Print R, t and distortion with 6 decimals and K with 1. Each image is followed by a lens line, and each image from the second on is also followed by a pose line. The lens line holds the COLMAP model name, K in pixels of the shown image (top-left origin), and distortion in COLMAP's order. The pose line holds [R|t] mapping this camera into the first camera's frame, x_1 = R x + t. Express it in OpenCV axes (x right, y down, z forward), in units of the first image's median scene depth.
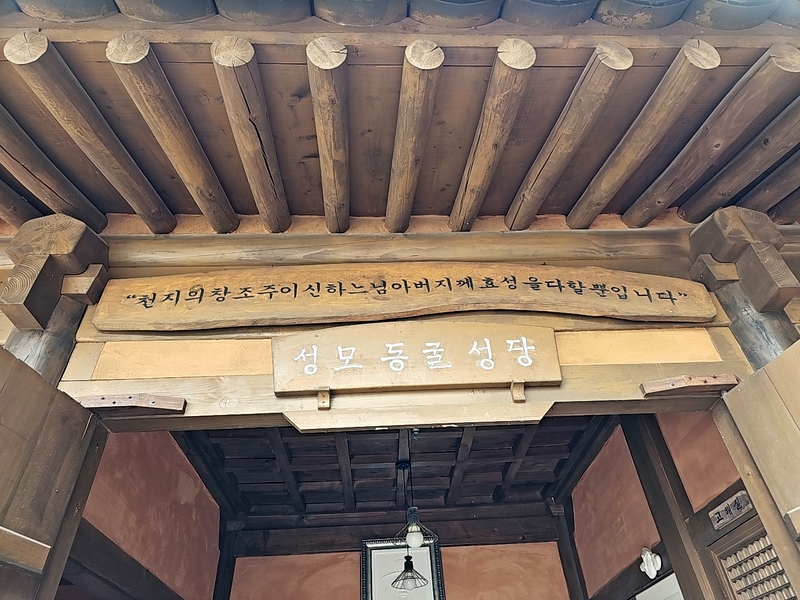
lens RADIAL K [[527.8, 0, 400.0], [0, 527.8, 300.0], [0, 0, 1]] dist [0.066930, -0.075543]
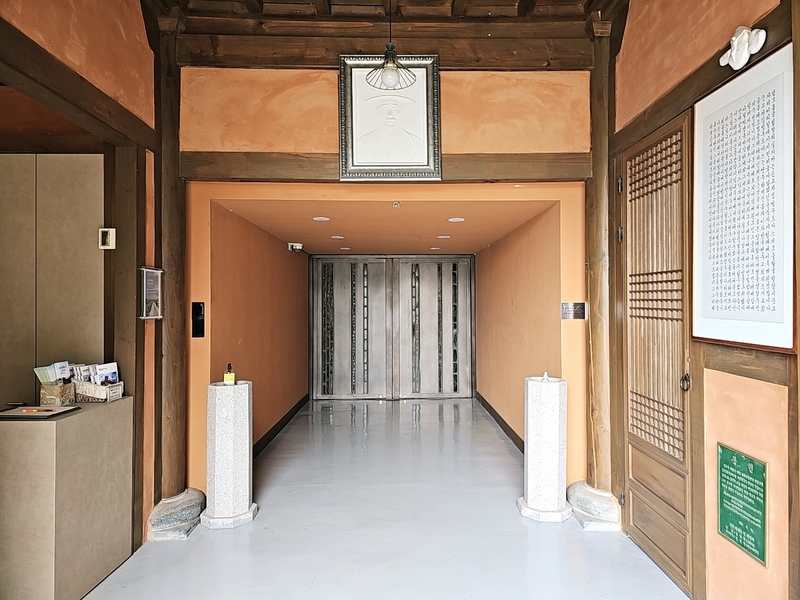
lens RADIAL K [[527.8, 0, 400.0], [0, 527.8, 300.0], [0, 0, 1]] dist [0.066930, -0.075543]
pose [[0.998792, 0.048838, -0.005339, 0.037577], [-0.033971, 0.765054, 0.643070, 0.222774], [0.035491, -0.642112, 0.765789, 0.184089]]
